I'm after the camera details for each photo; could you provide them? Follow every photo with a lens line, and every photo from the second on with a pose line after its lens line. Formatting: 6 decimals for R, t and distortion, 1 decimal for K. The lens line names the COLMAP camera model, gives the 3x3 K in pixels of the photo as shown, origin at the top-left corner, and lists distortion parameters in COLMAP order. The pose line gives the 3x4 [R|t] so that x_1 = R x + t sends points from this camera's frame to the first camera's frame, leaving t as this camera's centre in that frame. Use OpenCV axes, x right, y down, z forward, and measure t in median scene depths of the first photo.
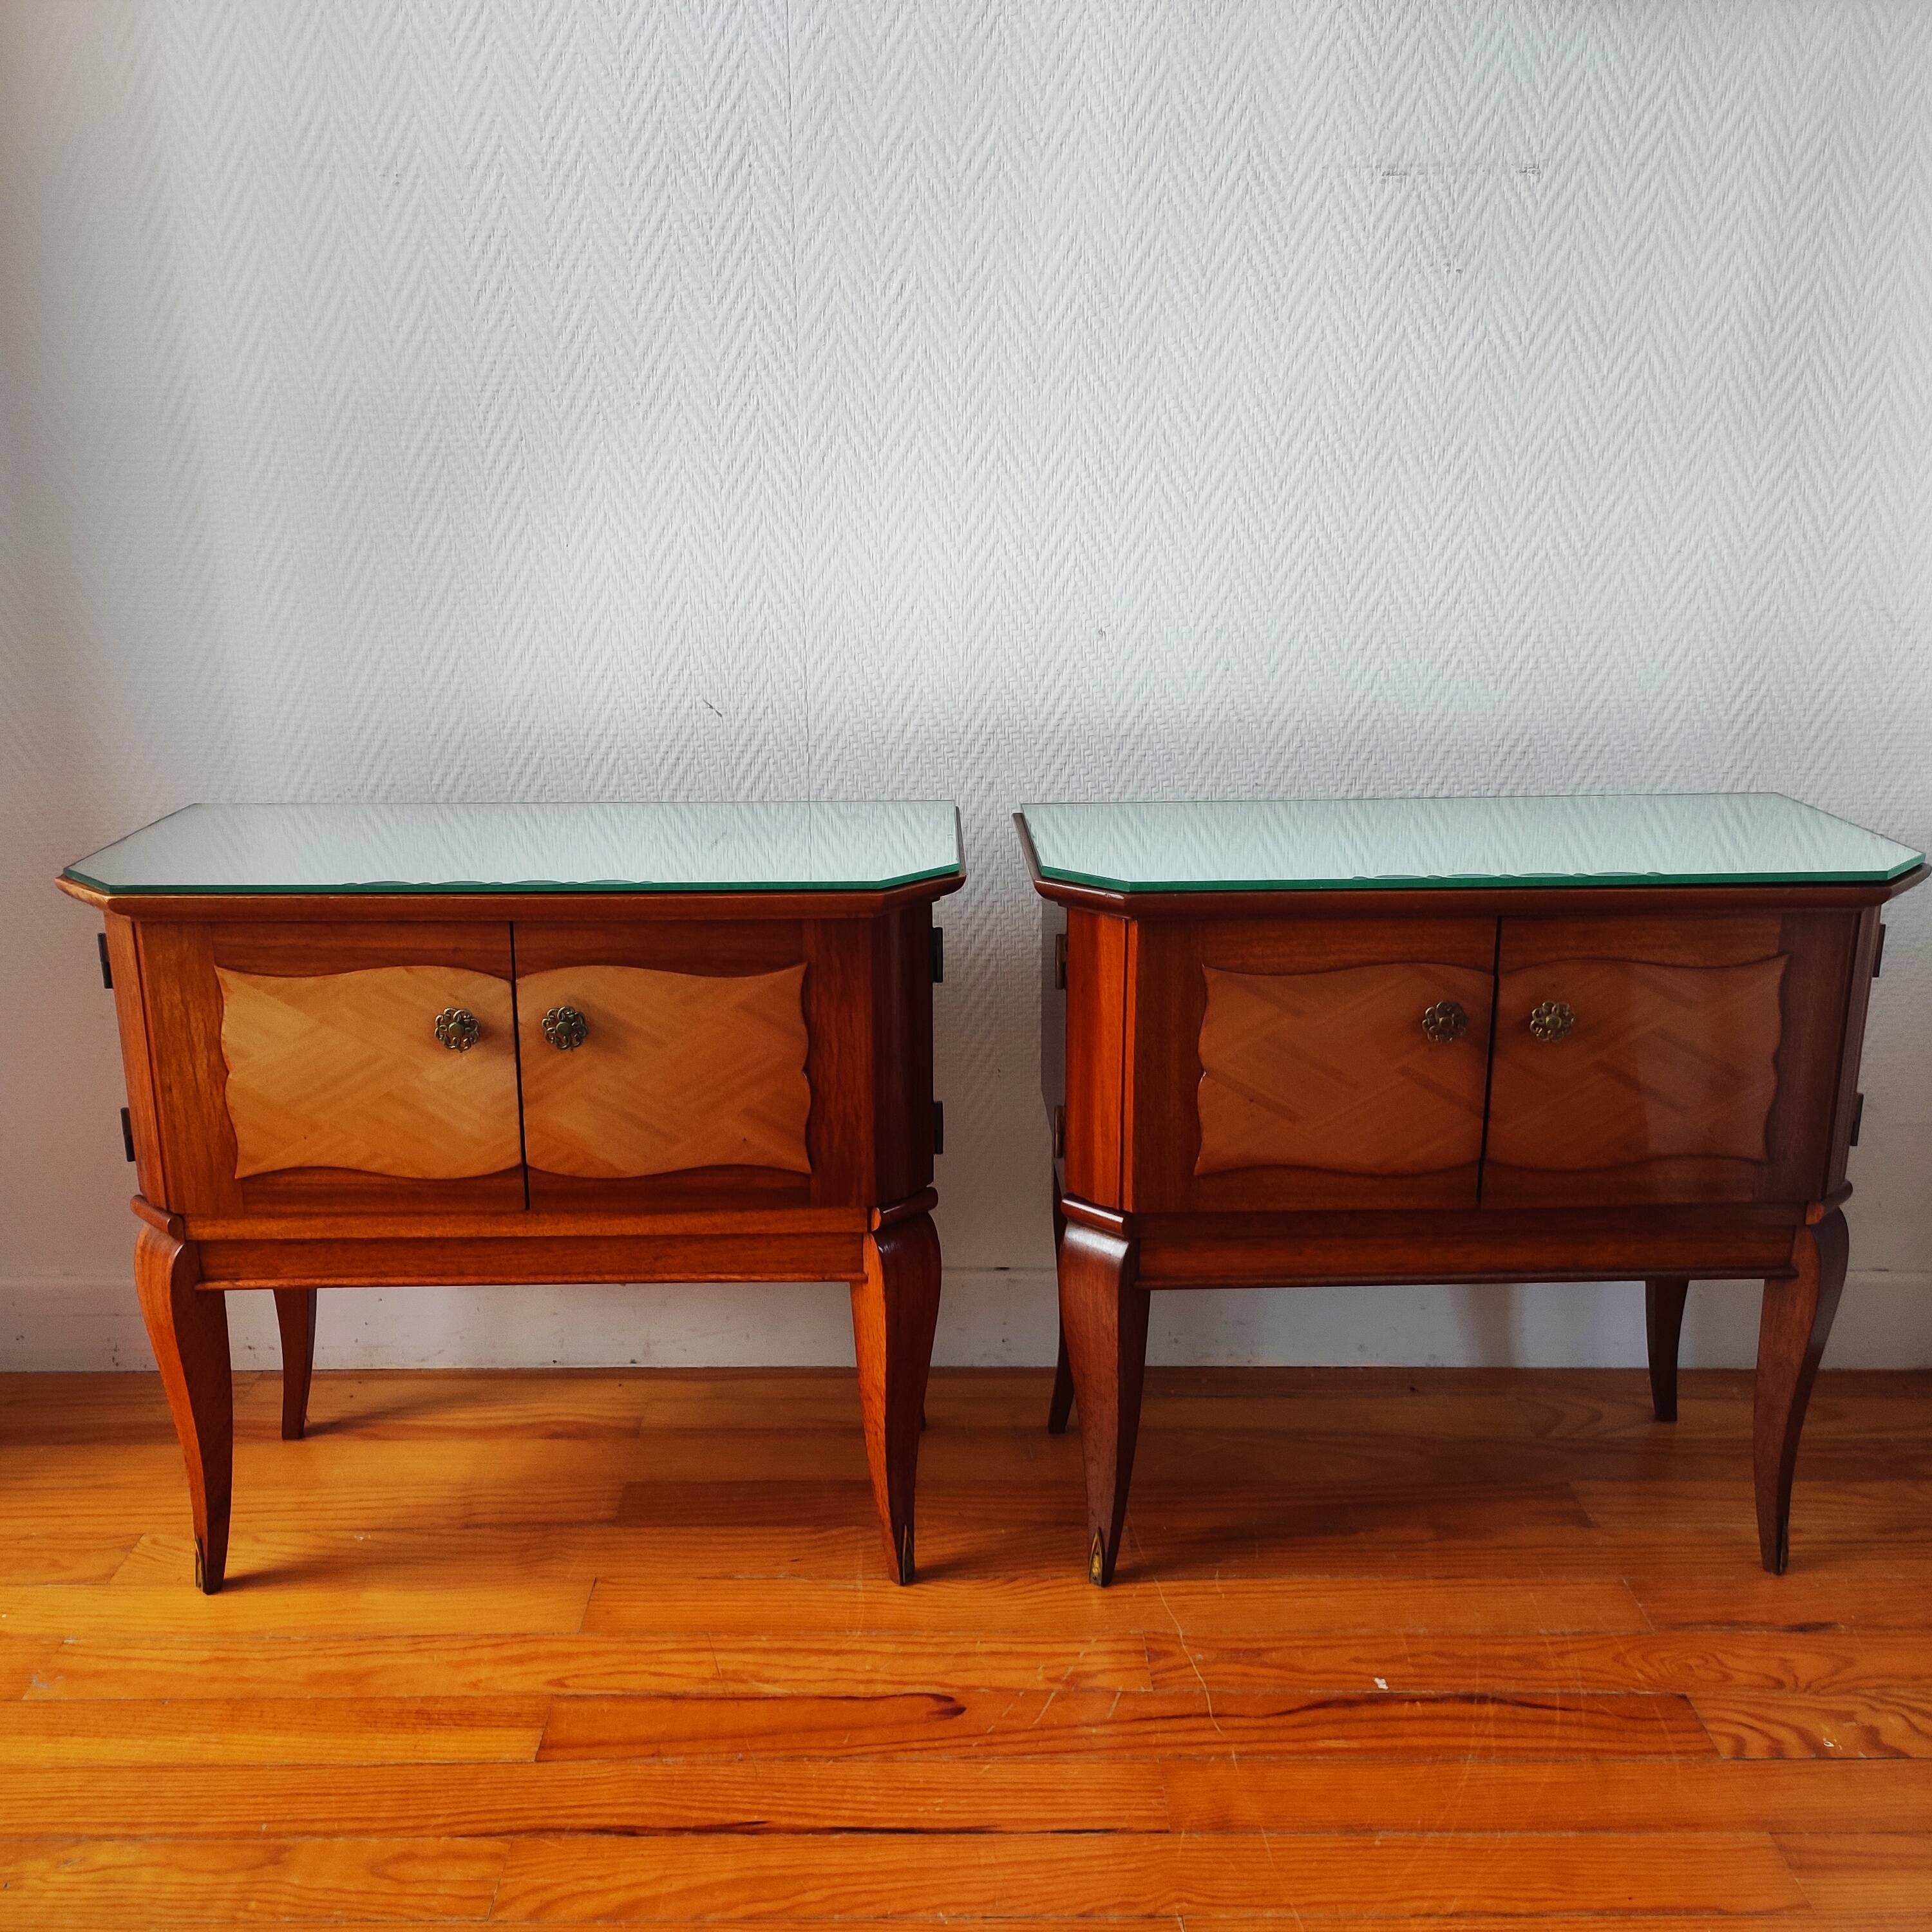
lens RADIAL K [[1926.0, 0, 961.6], [0, 1926.0, 959.5], [0, 0, 1]] dist [0.035789, 0.000000]
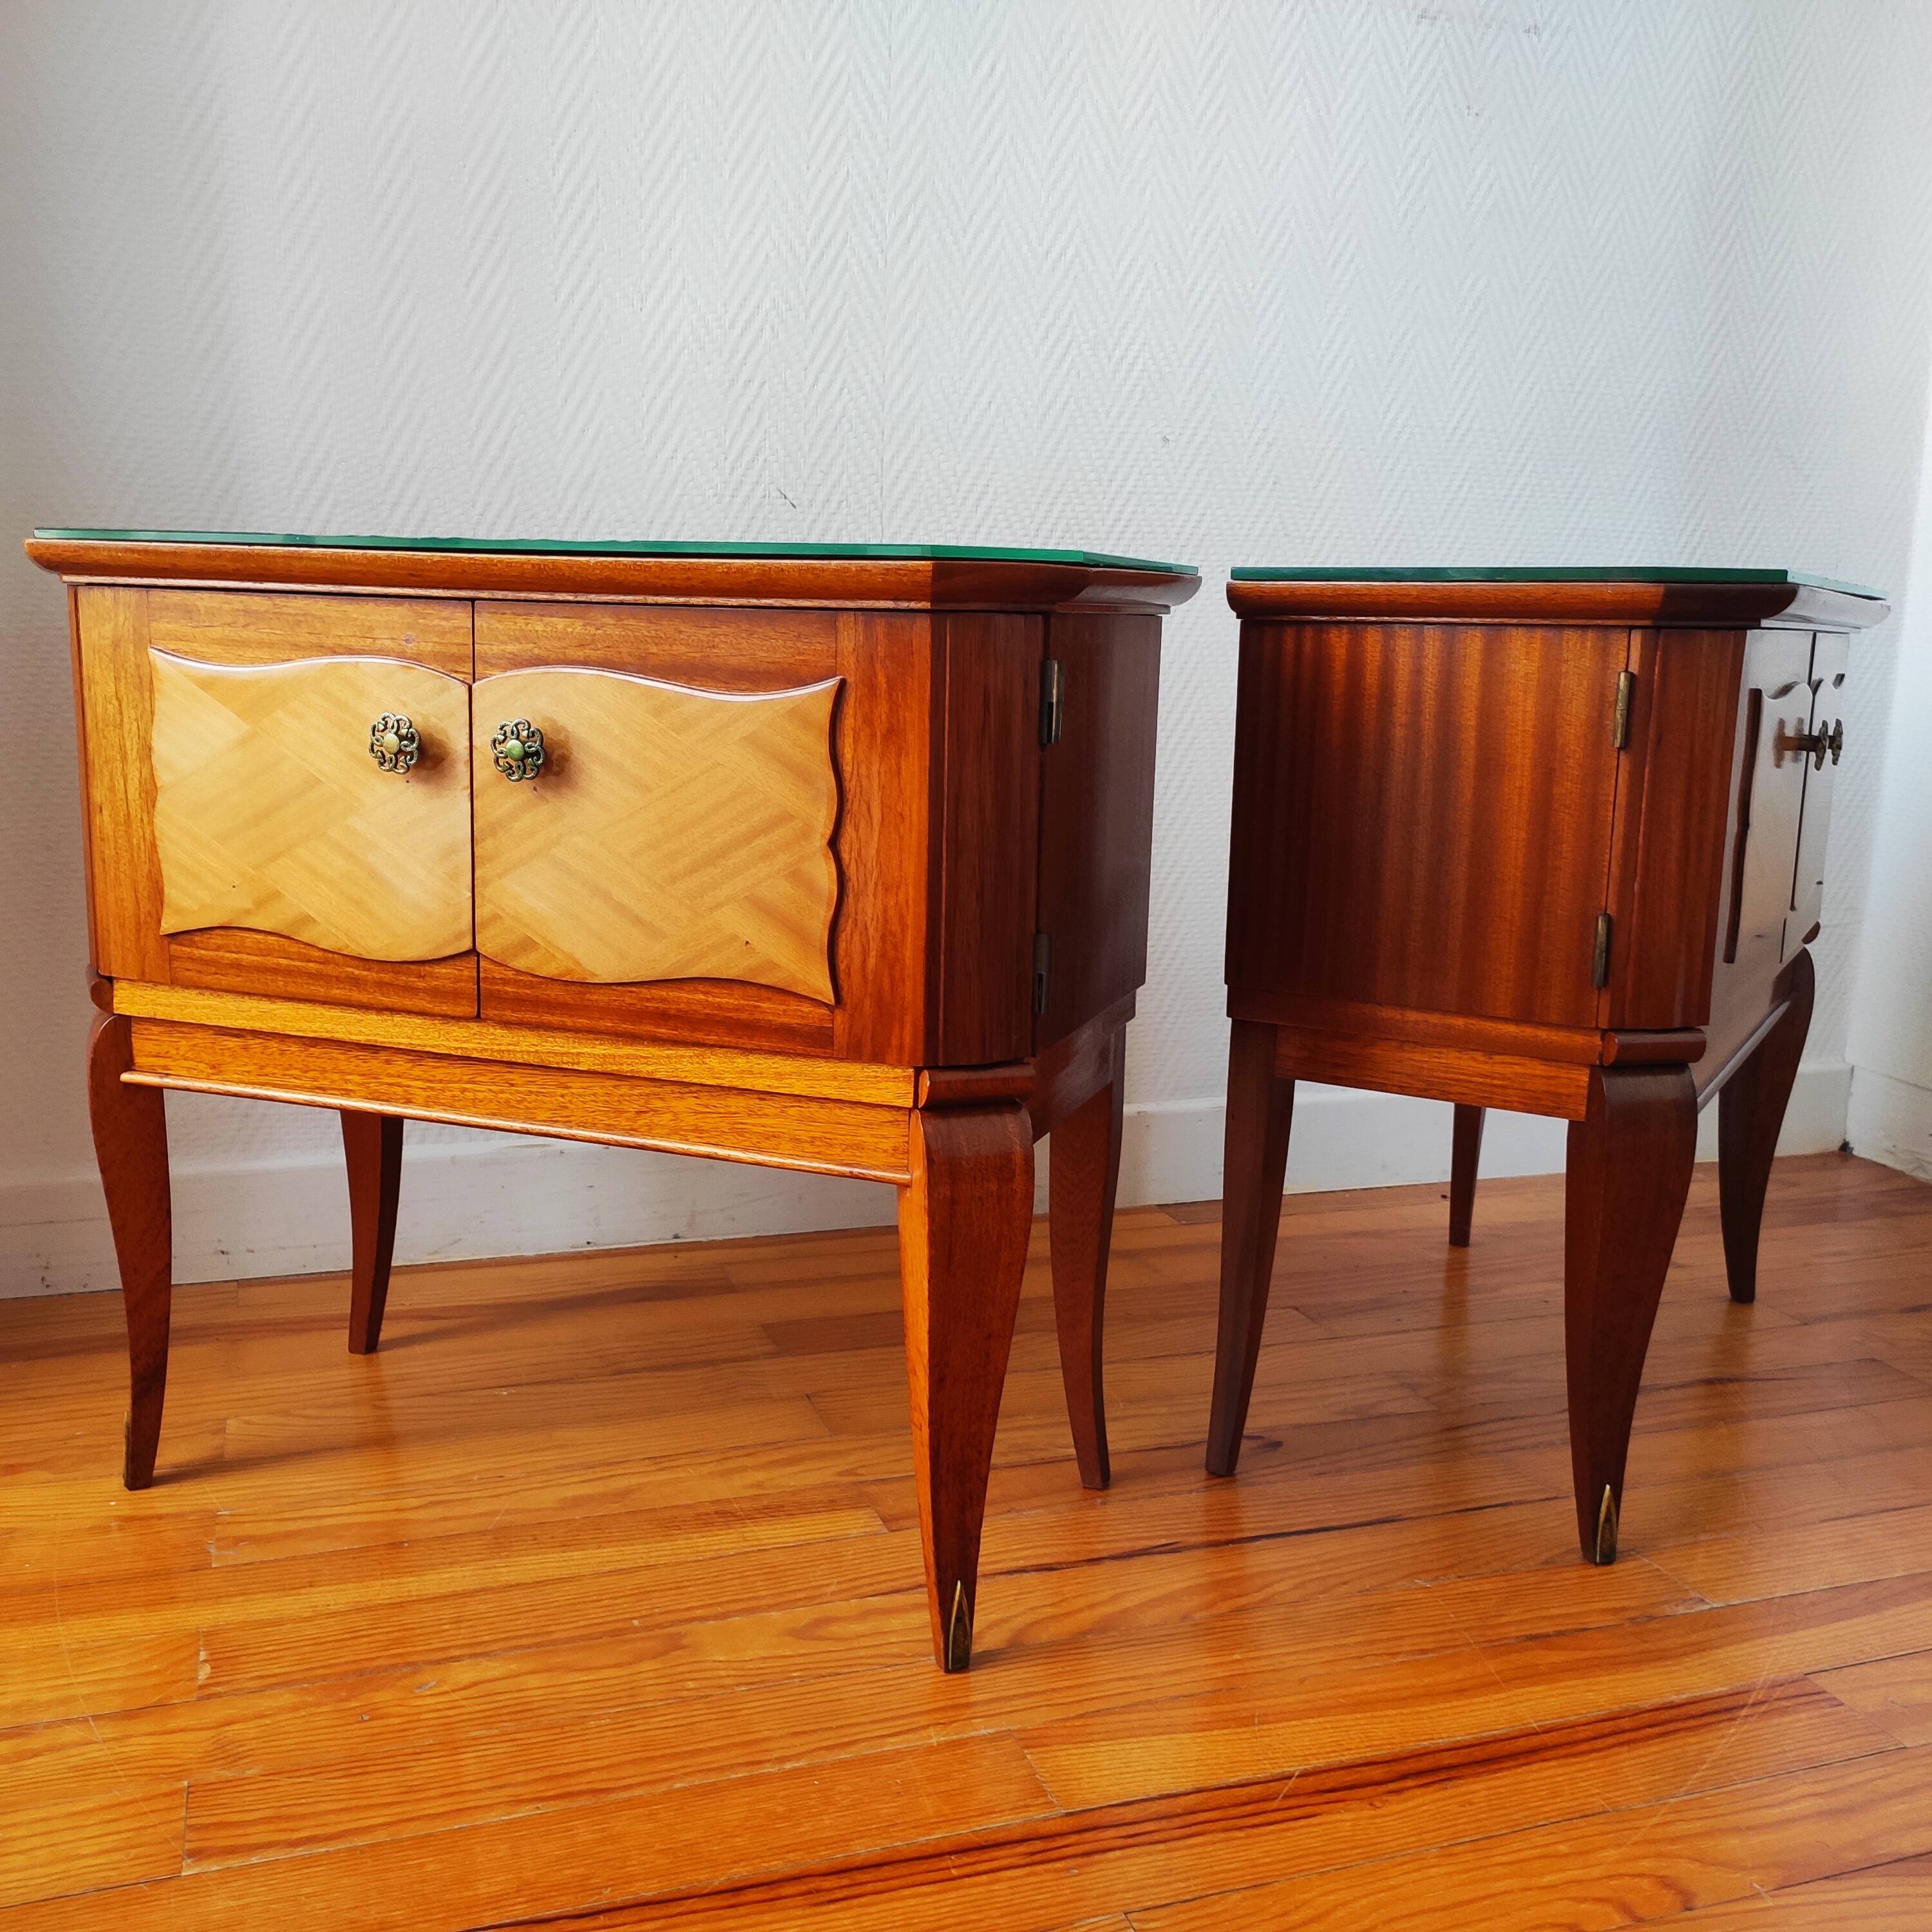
lens RADIAL K [[1926.0, 0, 962.5], [0, 1926.0, 974.4], [0, 0, 1]] dist [0.035789, 0.000000]
pose [[0.945256, -0.032597, 0.324698, -0.382399], [0.060603, 0.995225, -0.076514, 0.188164], [-0.320654, 0.092003, 0.942718, 0.111339]]
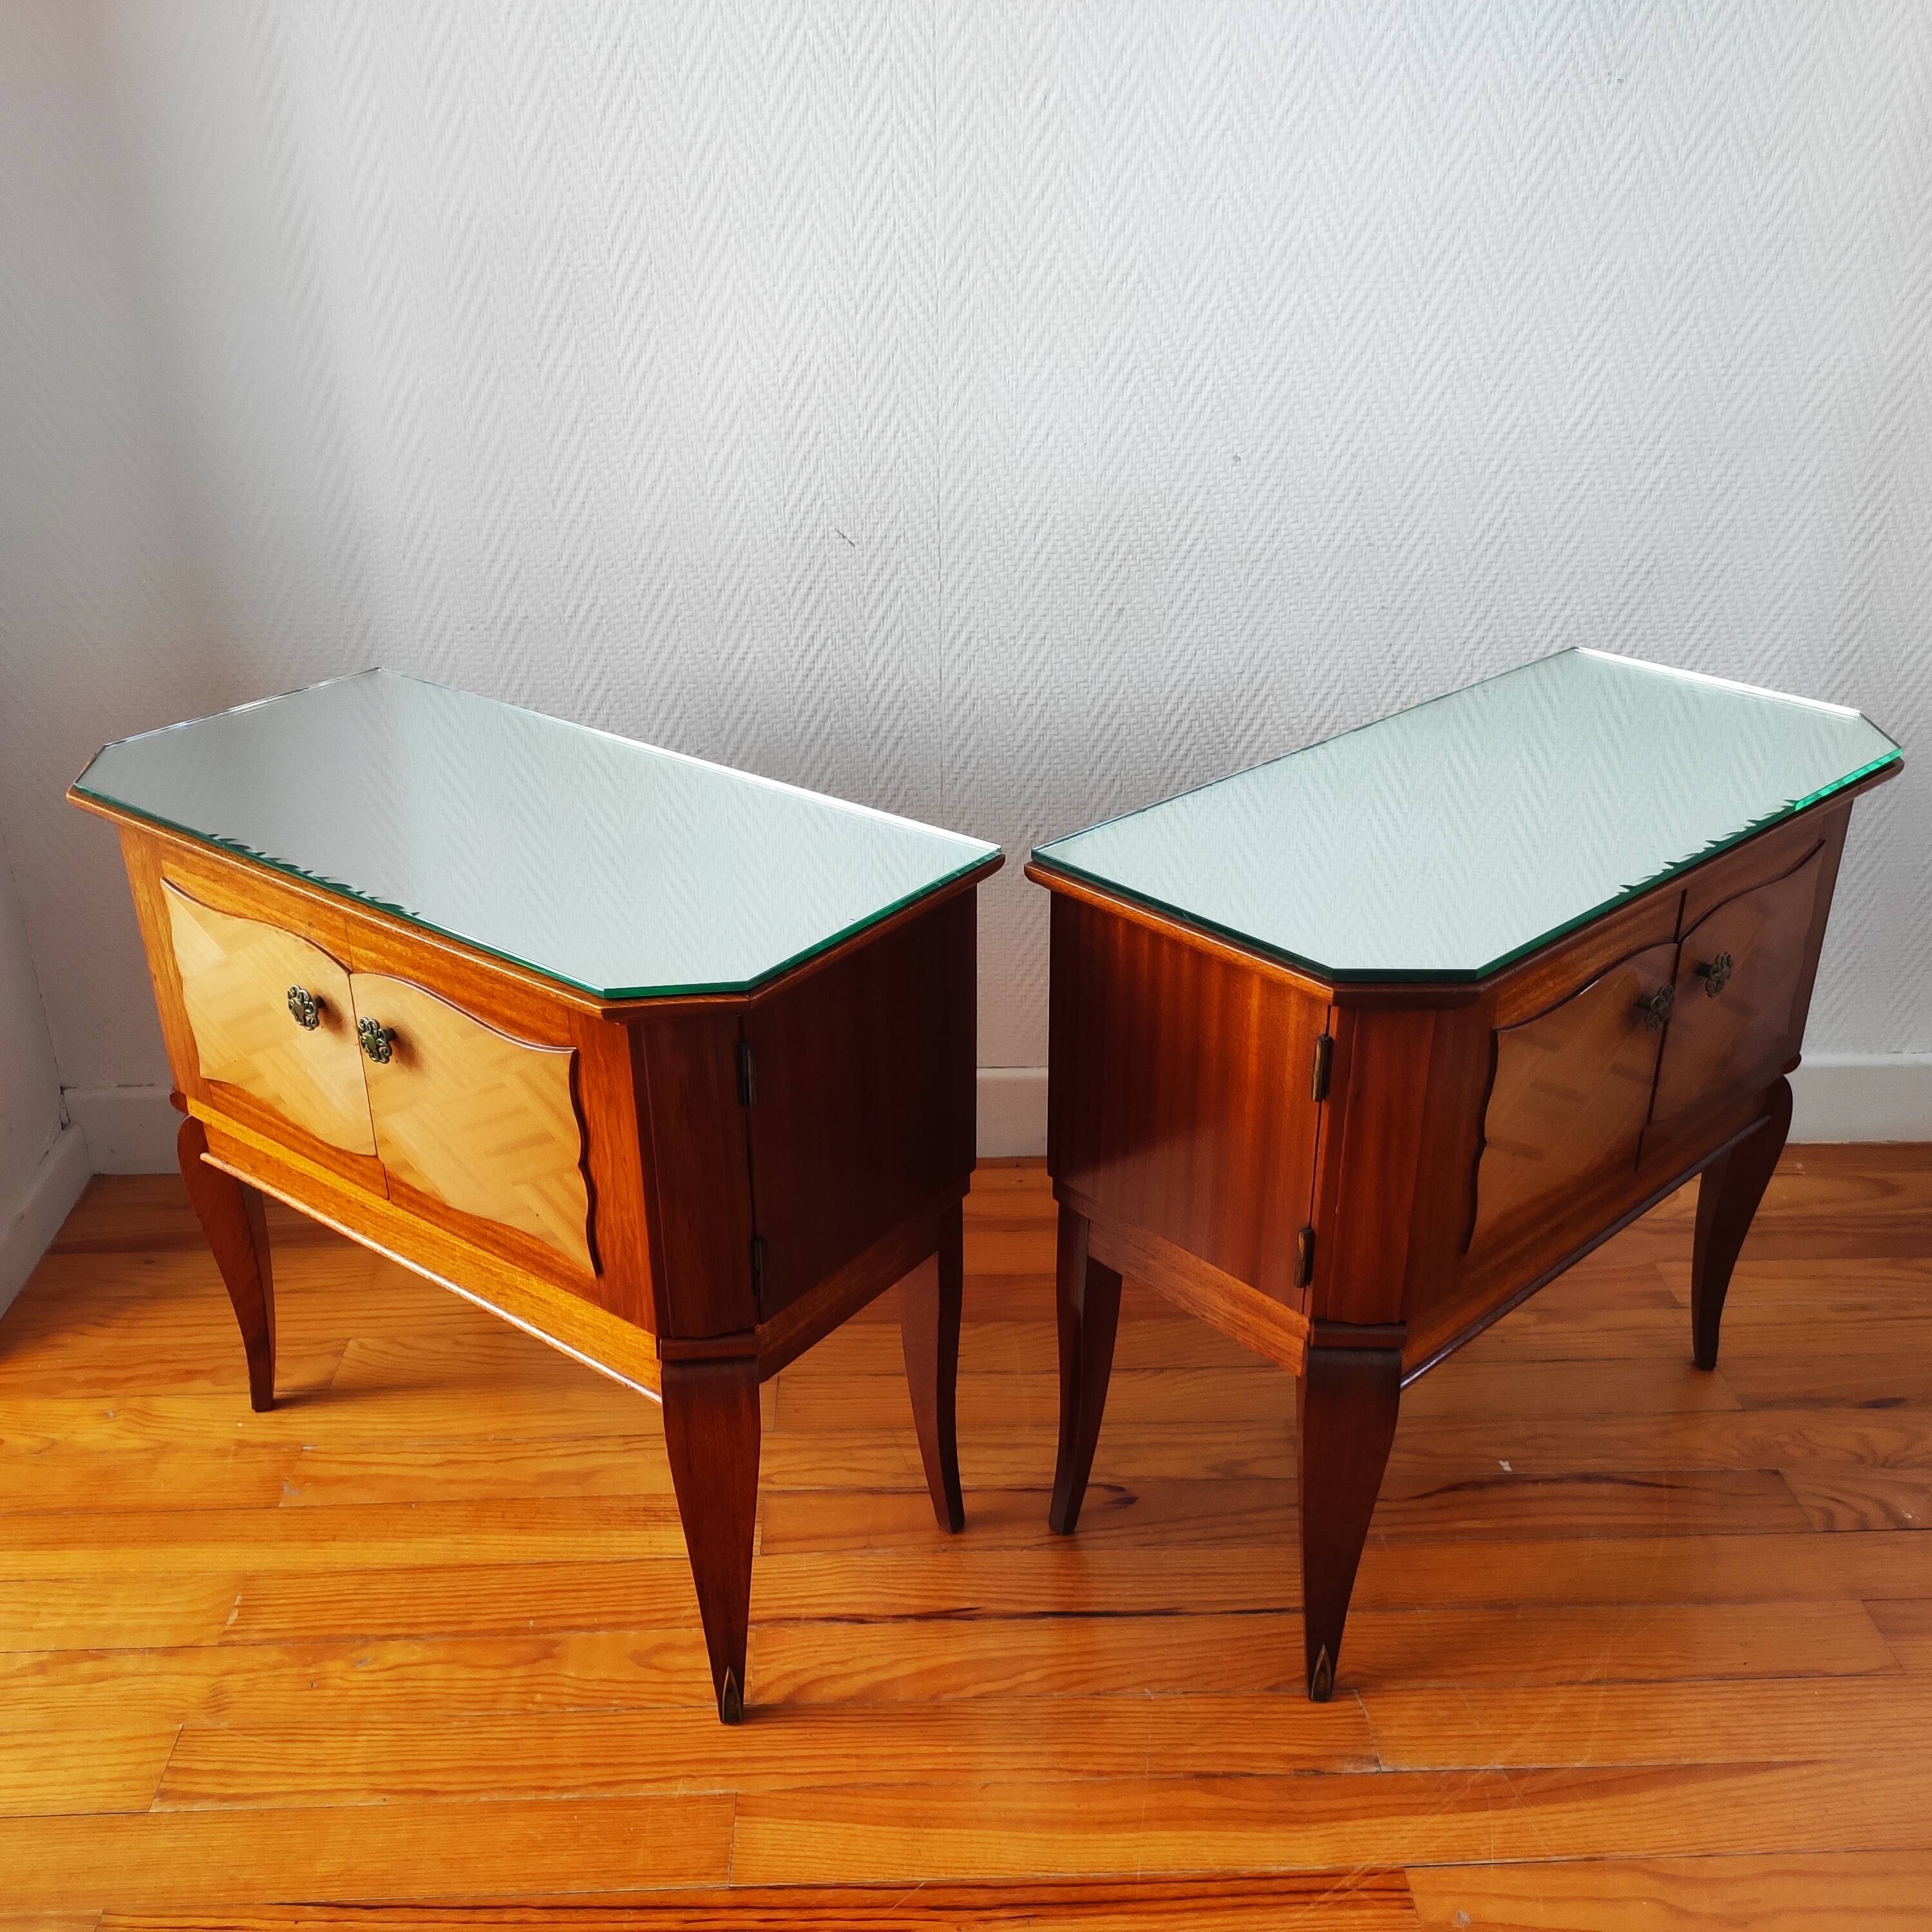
lens RADIAL K [[1926.0, 0, 957.0], [0, 1926.0, 967.2], [0, 0, 1]] dist [0.035789, 0.000000]
pose [[0.999486, -0.015594, 0.028020, -0.108711], [0.010149, 0.982711, 0.184865, -0.101721], [-0.030419, -0.184486, 0.982364, -0.026784]]
